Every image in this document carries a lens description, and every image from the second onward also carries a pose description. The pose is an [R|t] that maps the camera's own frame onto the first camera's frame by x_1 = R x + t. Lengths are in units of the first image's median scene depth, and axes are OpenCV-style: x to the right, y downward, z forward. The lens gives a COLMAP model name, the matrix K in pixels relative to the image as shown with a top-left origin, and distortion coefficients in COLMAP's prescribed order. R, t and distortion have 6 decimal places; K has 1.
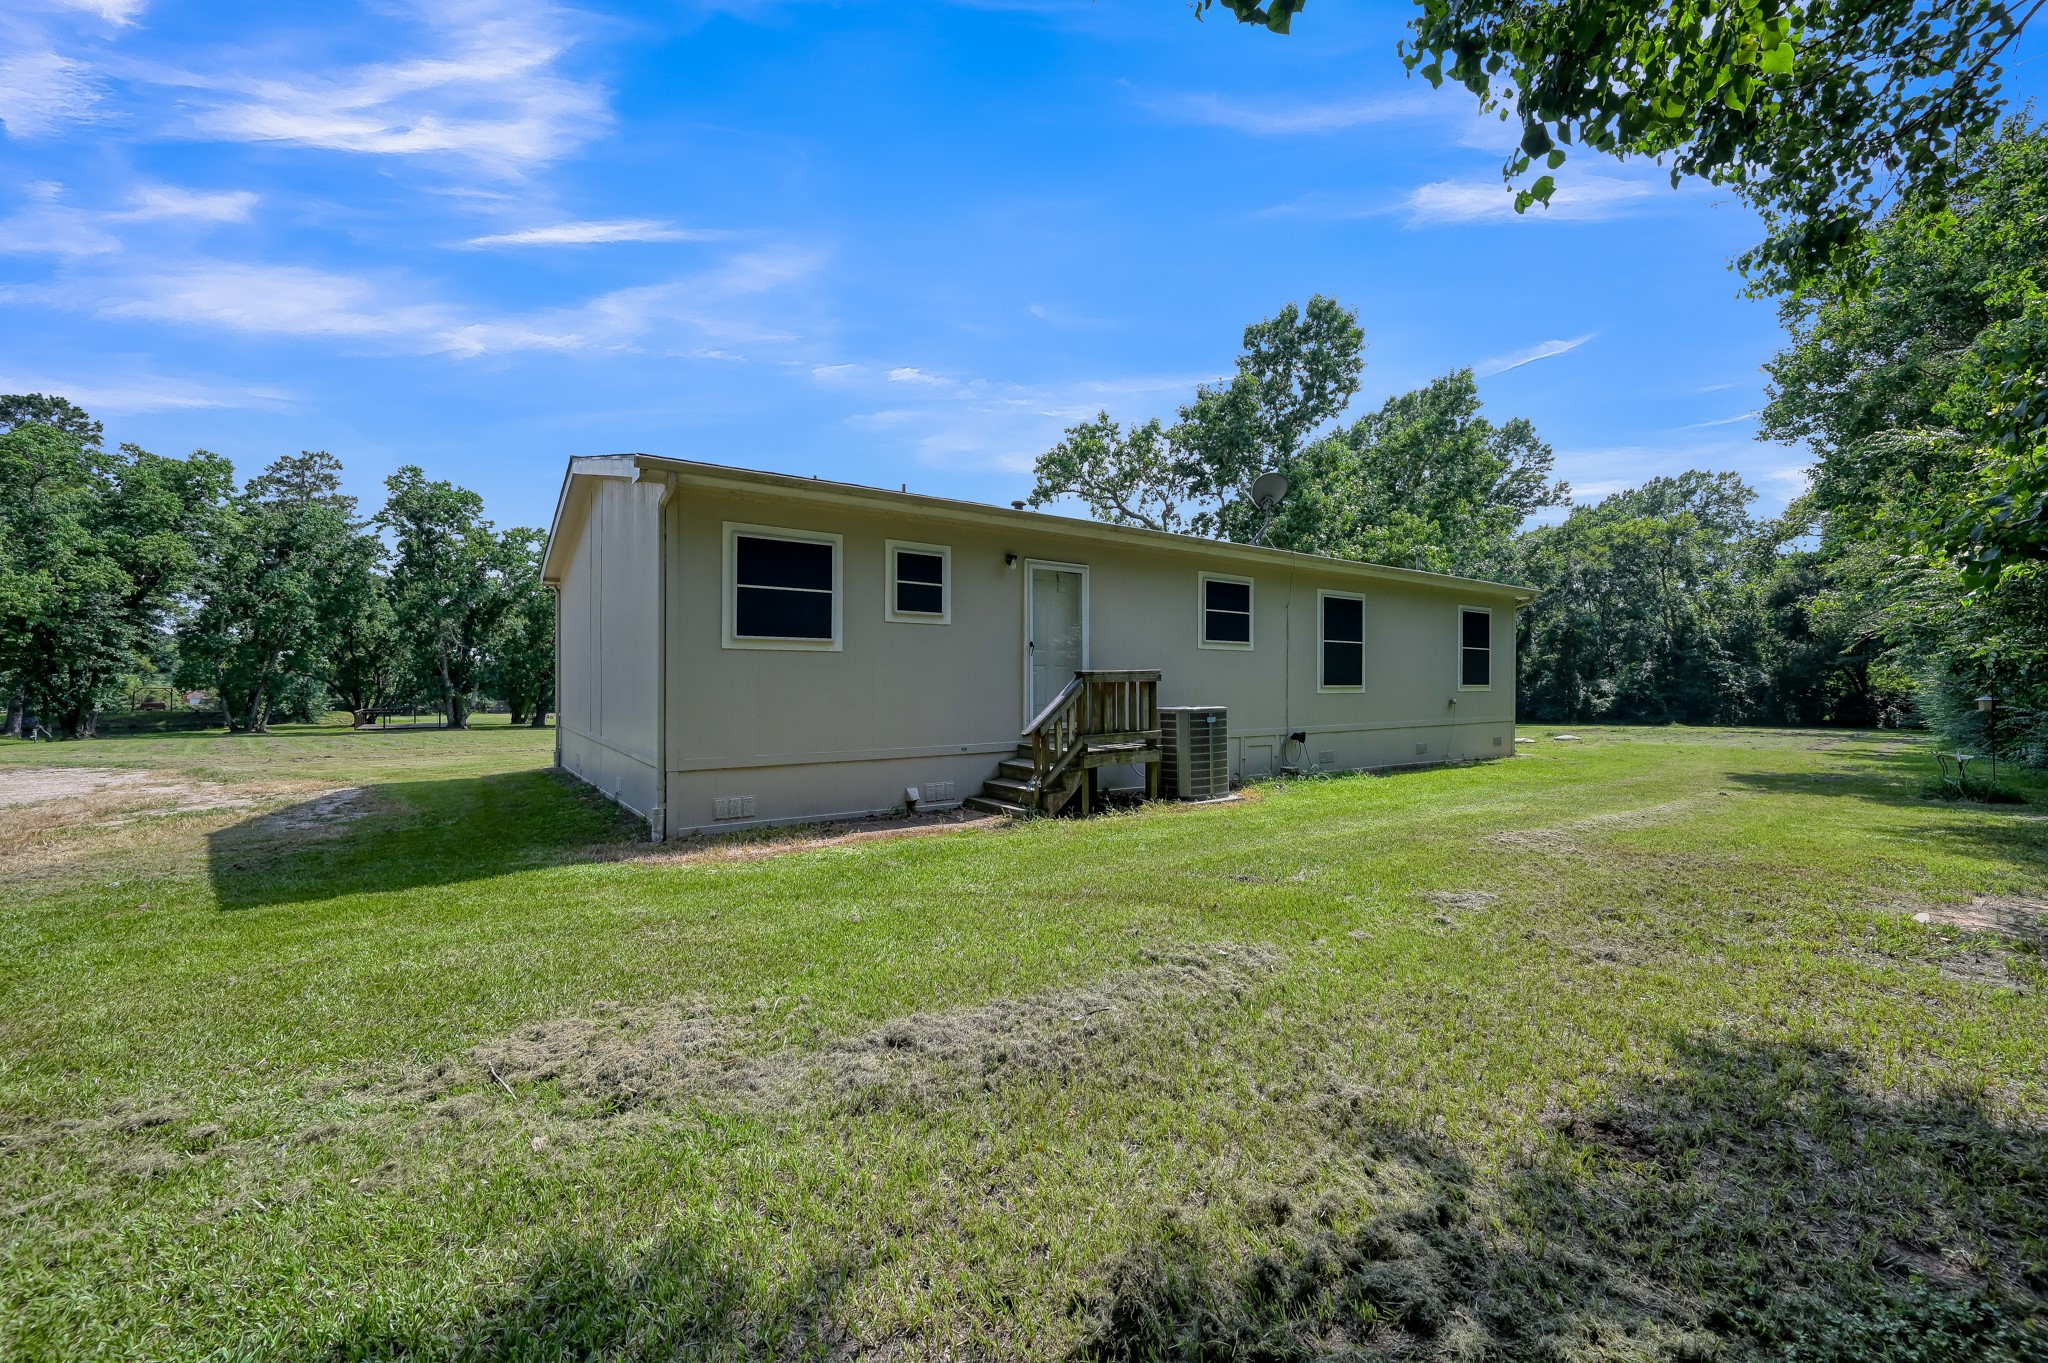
lens RADIAL K [[808.5, 0, 1033.7], [0, 808.5, 679.8], [0, 0, 1]] dist [-0.005243, 0.000569]
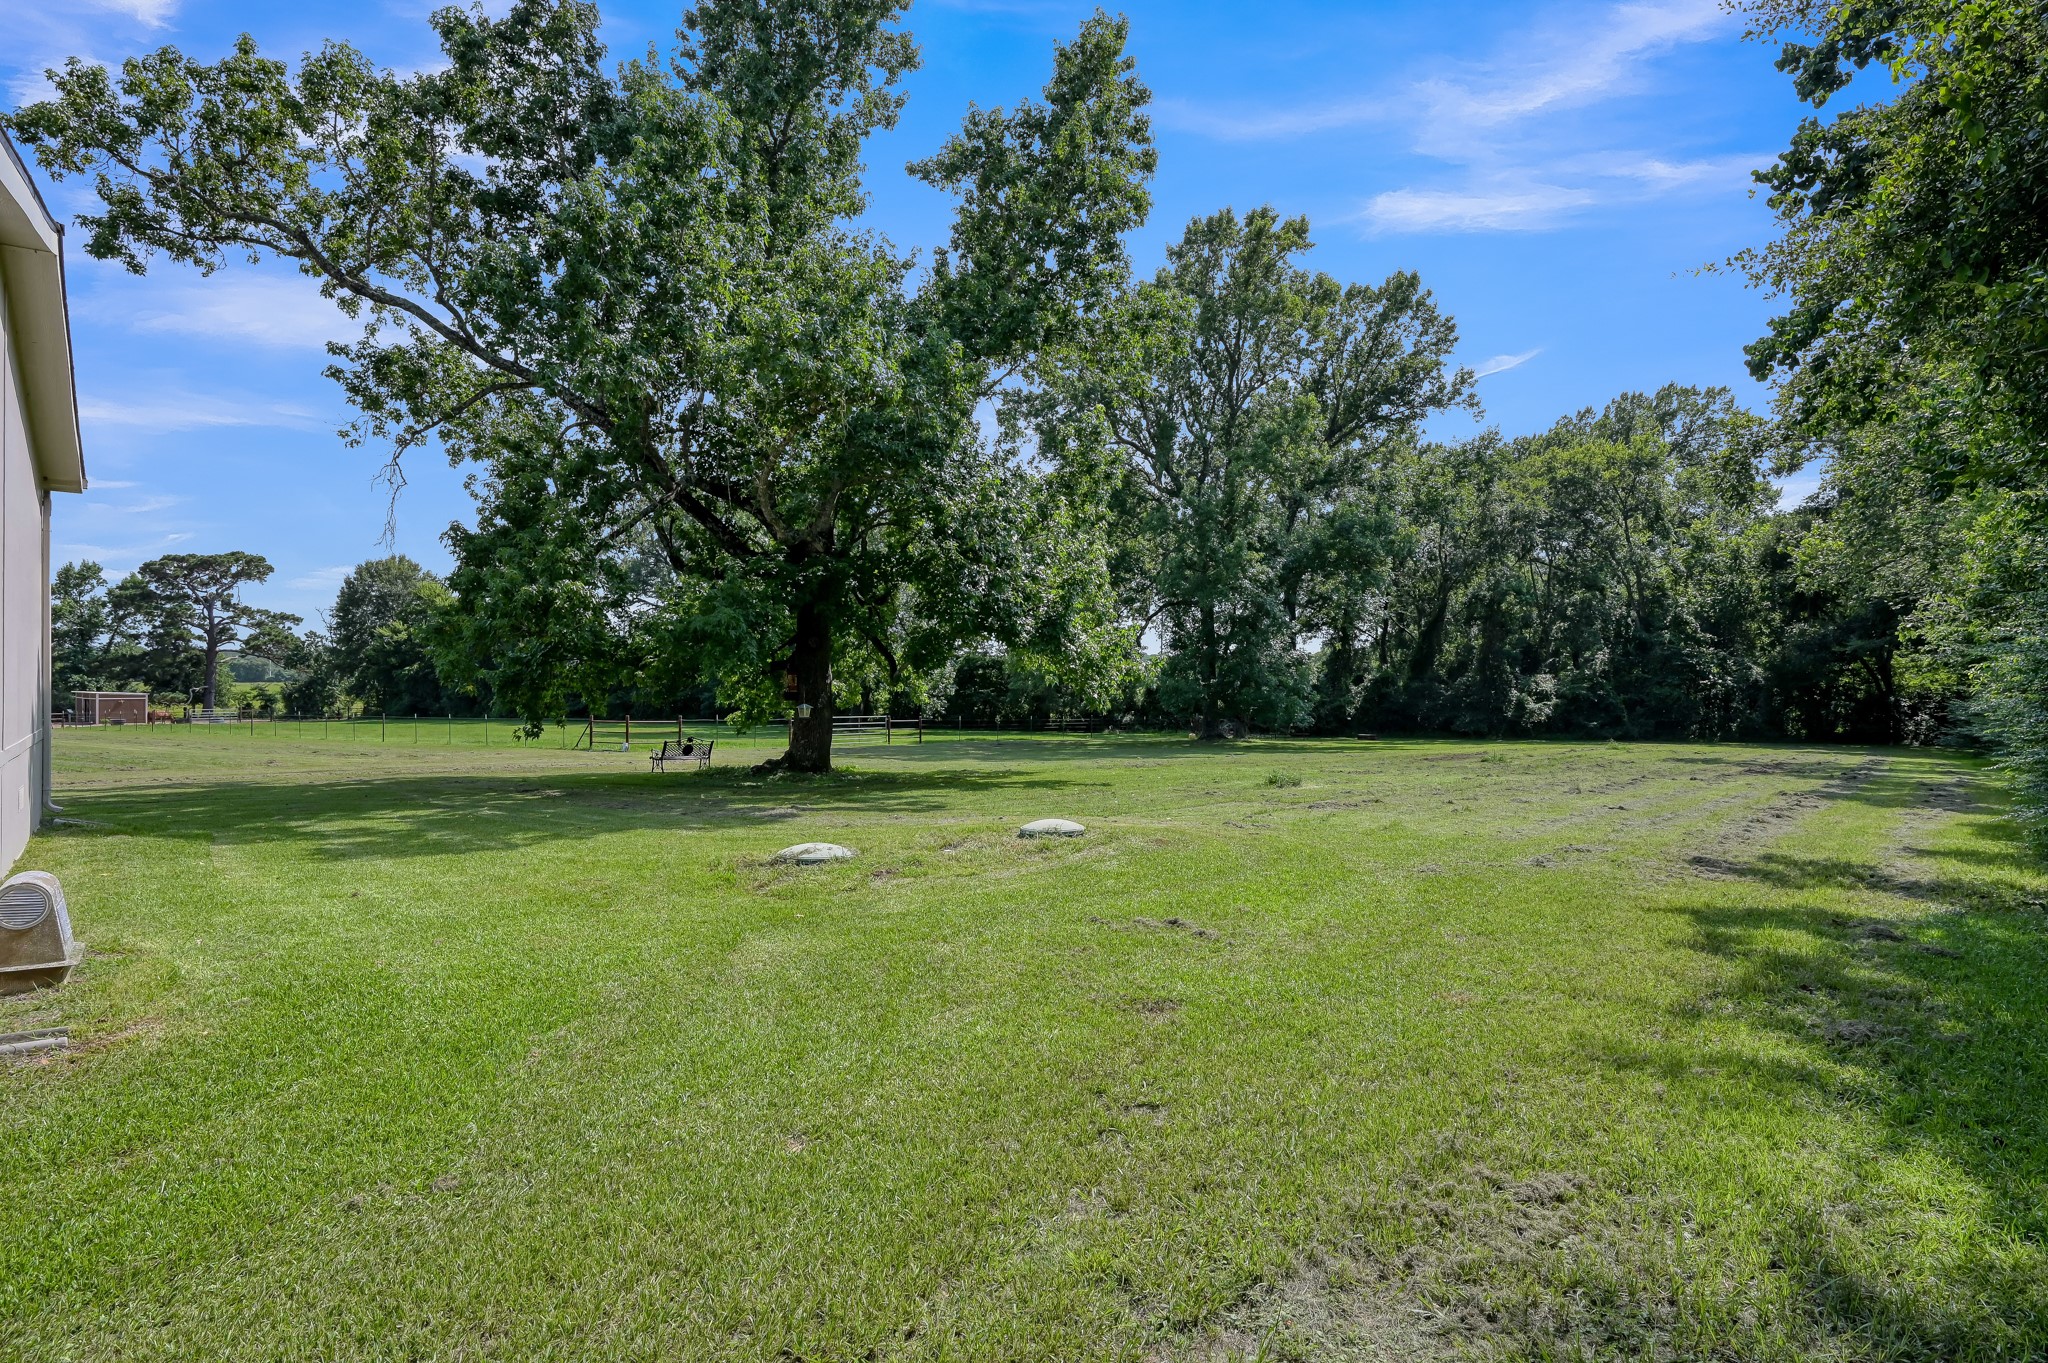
lens RADIAL K [[1044.2, 0, 1020.4], [0, 1044.2, 676.3], [0, 0, 1]] dist [-0.001782, -0.000133]
pose [[0.994688, 0.002662, 0.102904, 1.970076], [-0.002569, 0.999996, -0.001036, 0.037079], [-0.102907, 0.000766, 0.994691, 1.833228]]
